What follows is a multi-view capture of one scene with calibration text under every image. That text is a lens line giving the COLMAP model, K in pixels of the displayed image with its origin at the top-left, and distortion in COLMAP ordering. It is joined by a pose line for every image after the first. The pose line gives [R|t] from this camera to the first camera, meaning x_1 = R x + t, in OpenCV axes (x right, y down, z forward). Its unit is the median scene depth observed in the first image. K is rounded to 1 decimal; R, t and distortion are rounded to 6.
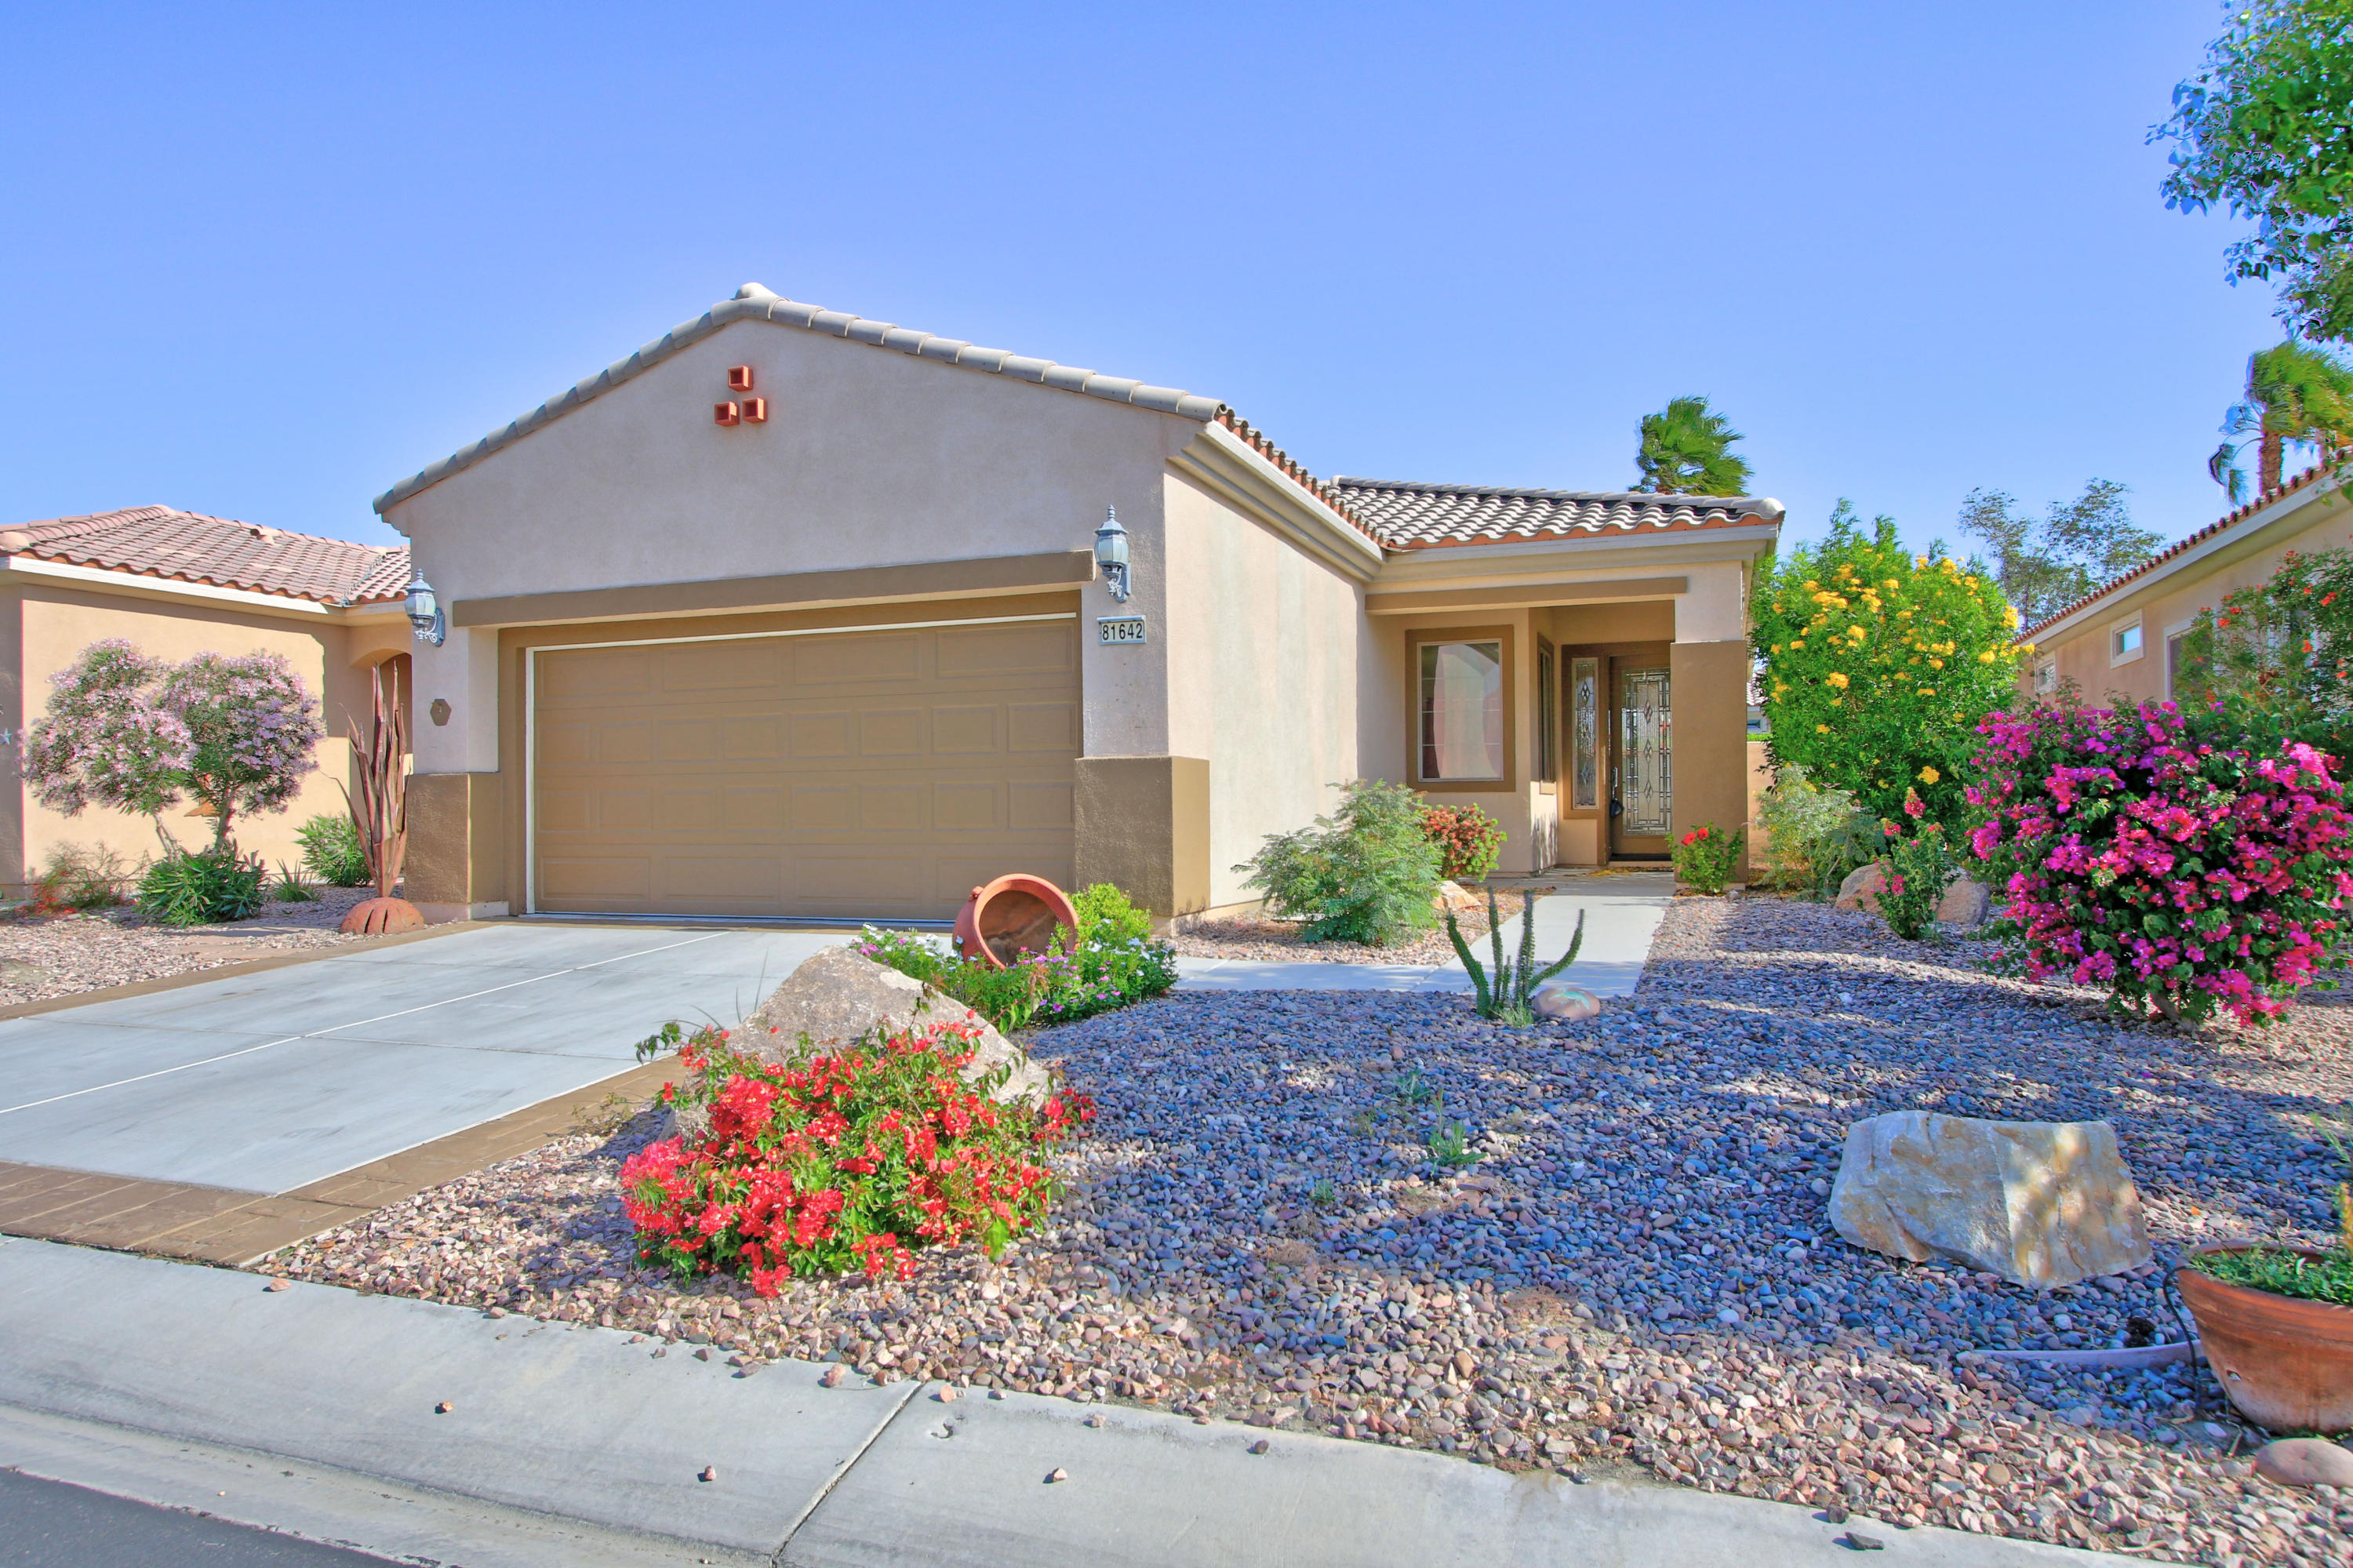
lens RADIAL K [[1475.4, 0, 1168.8], [0, 1475.4, 799.5], [0, 0, 1]] dist [-0.025706, 0.026387]
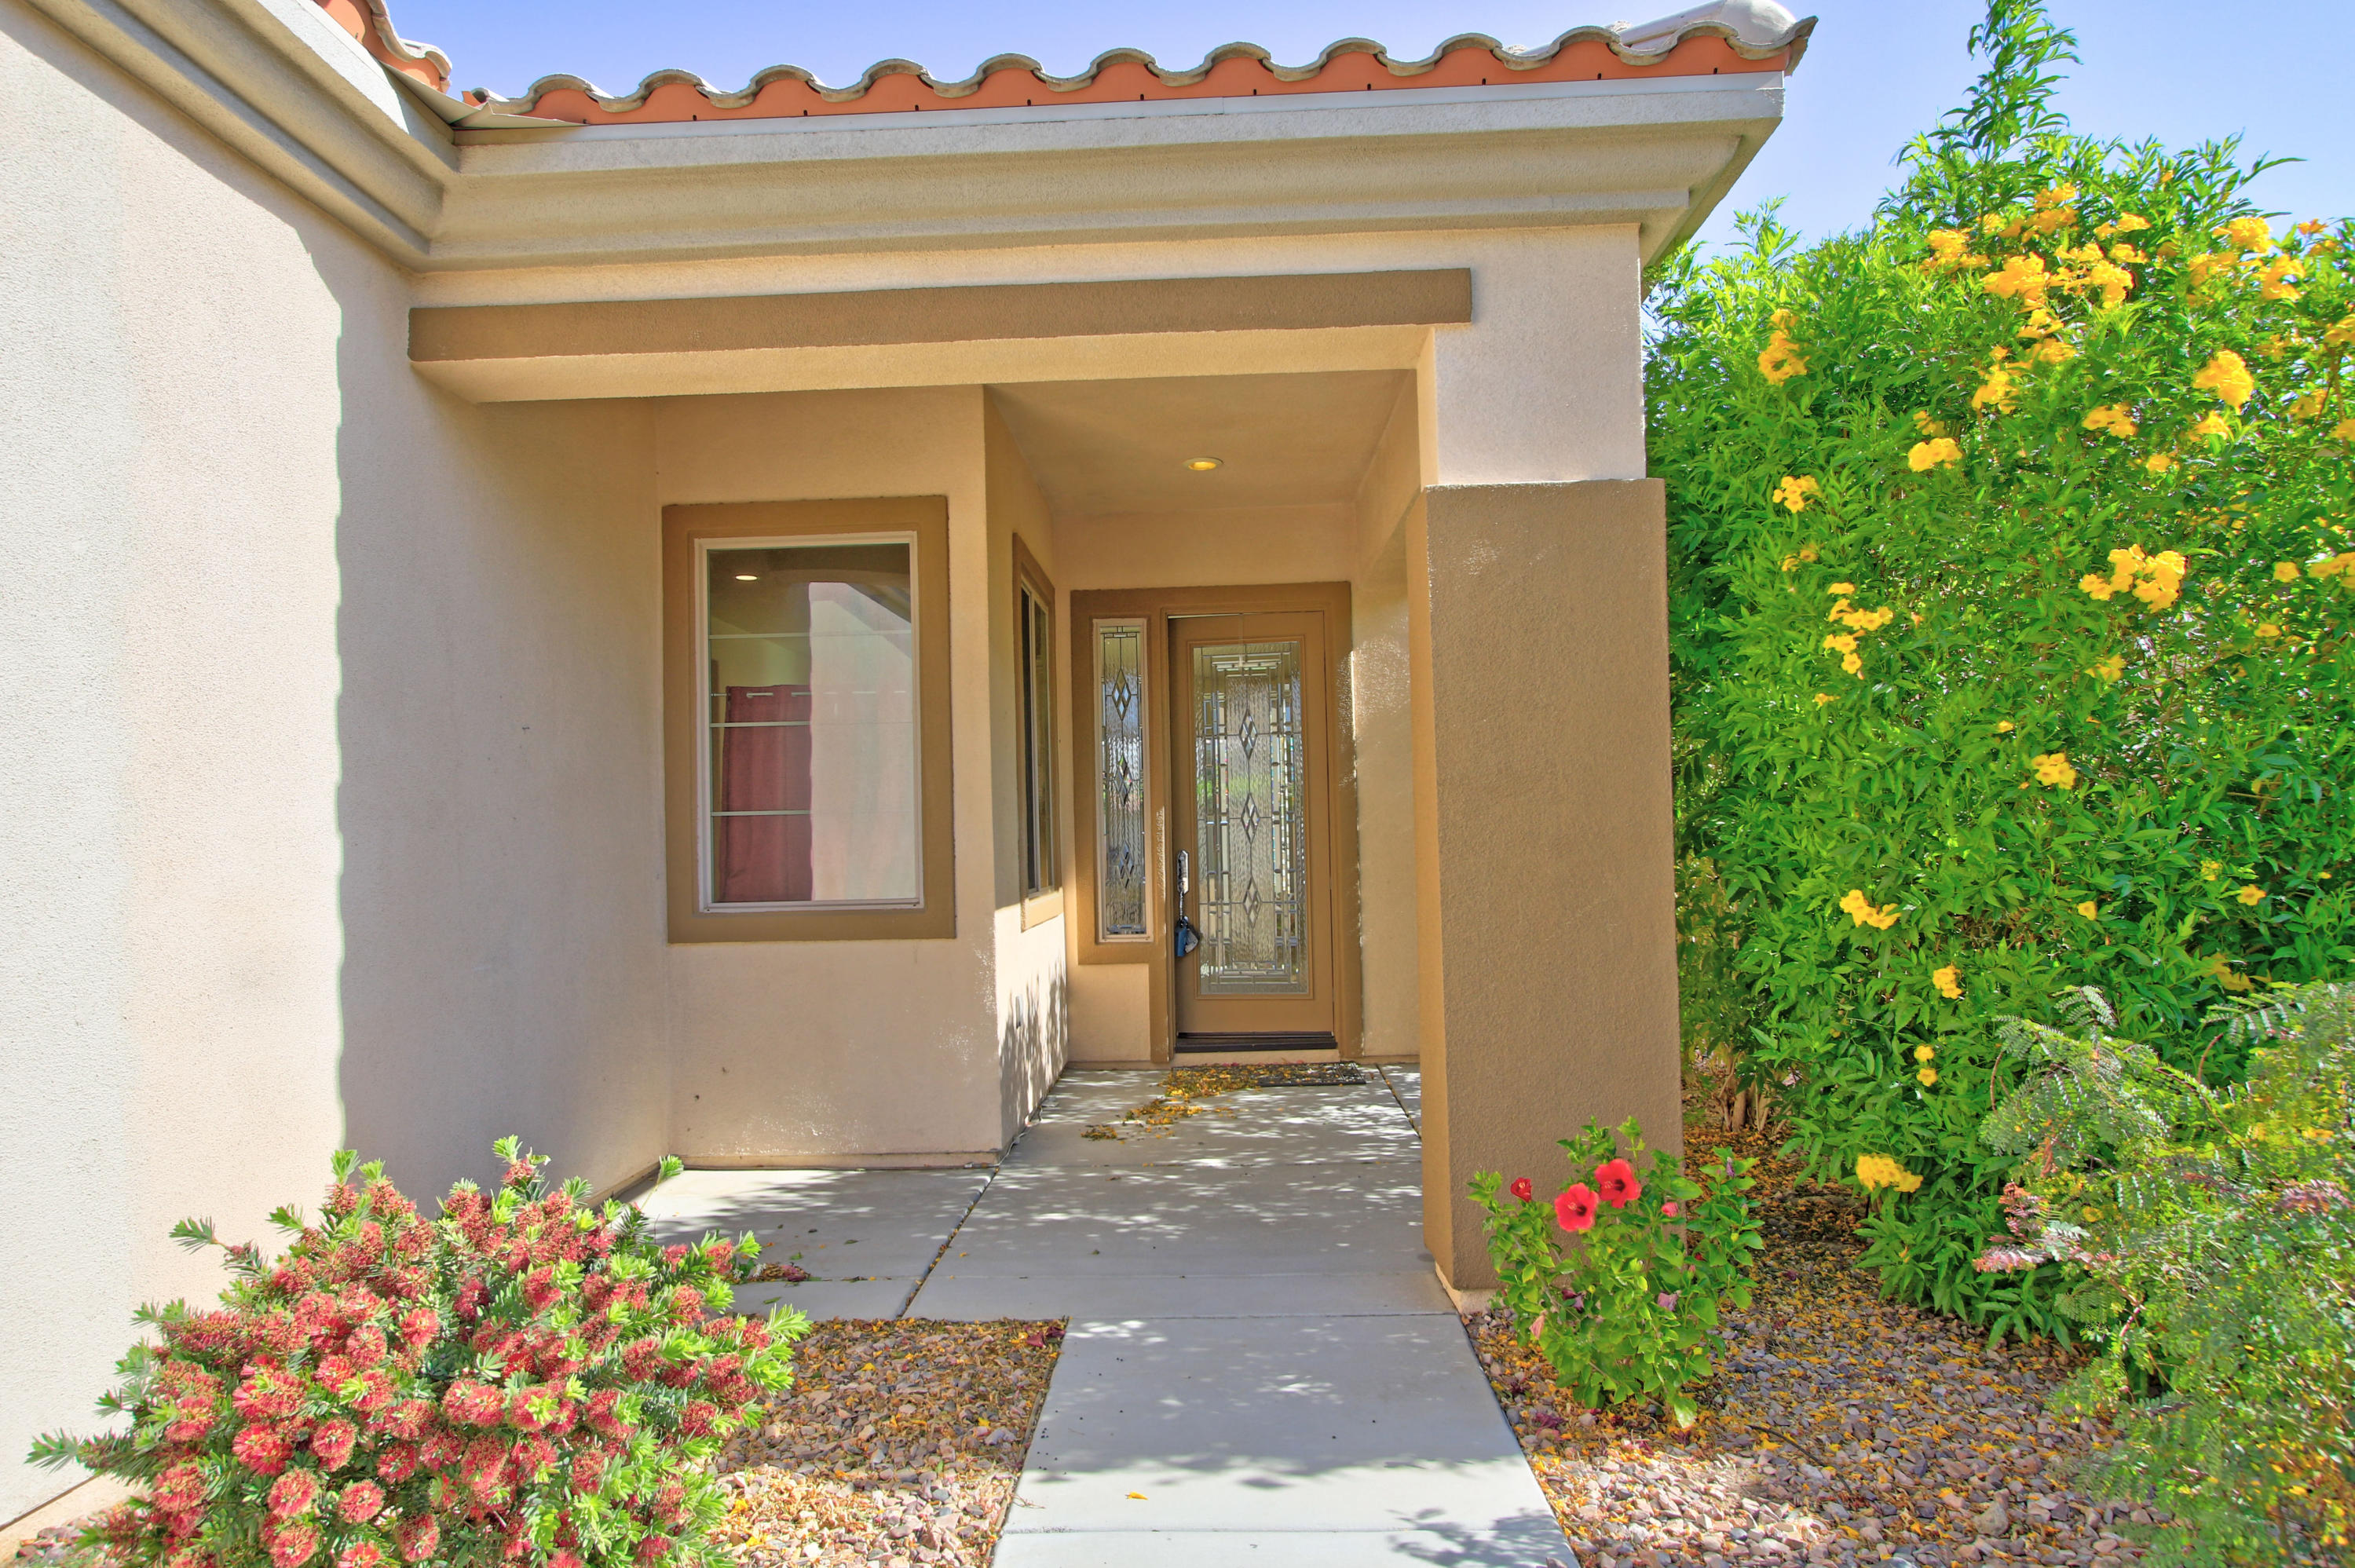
lens RADIAL K [[1476.6, 0, 1169.7], [0, 1476.6, 799.5], [0, 0, 1]] dist [-0.025706, 0.026387]
pose [[0.947495, -0.004642, 0.319736, 0.157148], [0.013814, 0.999555, -0.026423, -0.027813], [-0.319471, 0.029452, 0.947138, 0.588423]]
